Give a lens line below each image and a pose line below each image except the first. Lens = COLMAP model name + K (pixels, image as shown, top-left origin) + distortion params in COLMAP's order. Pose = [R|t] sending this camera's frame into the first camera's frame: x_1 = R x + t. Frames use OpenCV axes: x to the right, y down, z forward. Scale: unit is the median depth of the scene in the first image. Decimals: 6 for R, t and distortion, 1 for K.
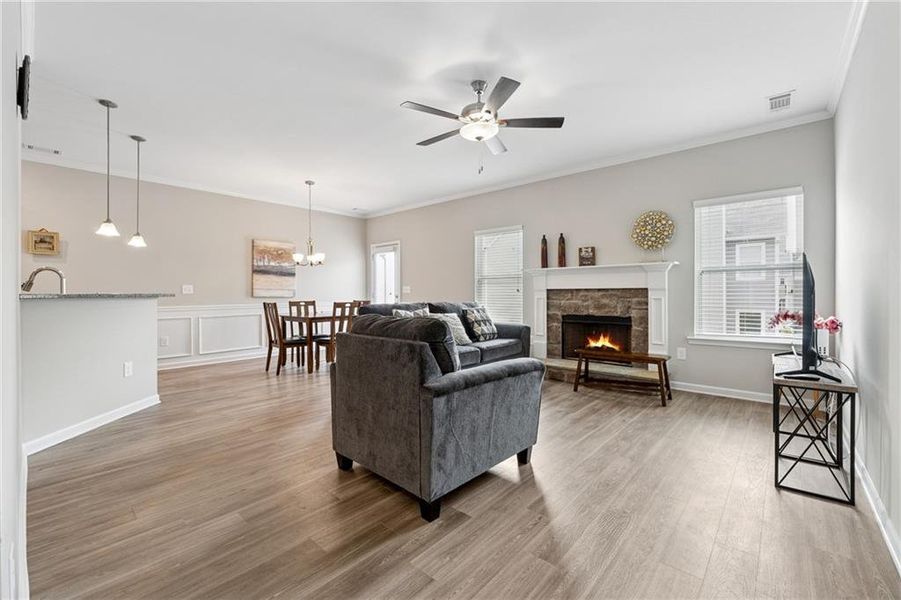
lens RADIAL K [[373.1, 0, 468.0], [0, 373.1, 286.0], [0, 0, 1]] dist [-0.012255, -0.000102]
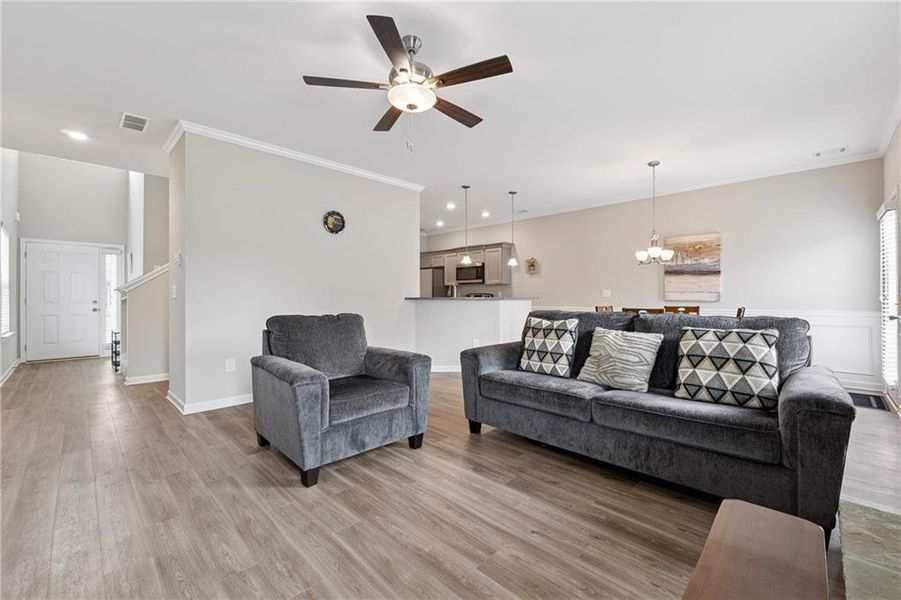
lens RADIAL K [[373.1, 0, 449.1], [0, 373.1, 297.4], [0, 0, 1]] dist [-0.012255, -0.000102]
pose [[-0.077854, 0.003362, -0.996959, 0.626546], [0.023889, 0.999713, 0.001506, 0.012480], [0.996679, -0.023699, -0.077912, 0.865968]]
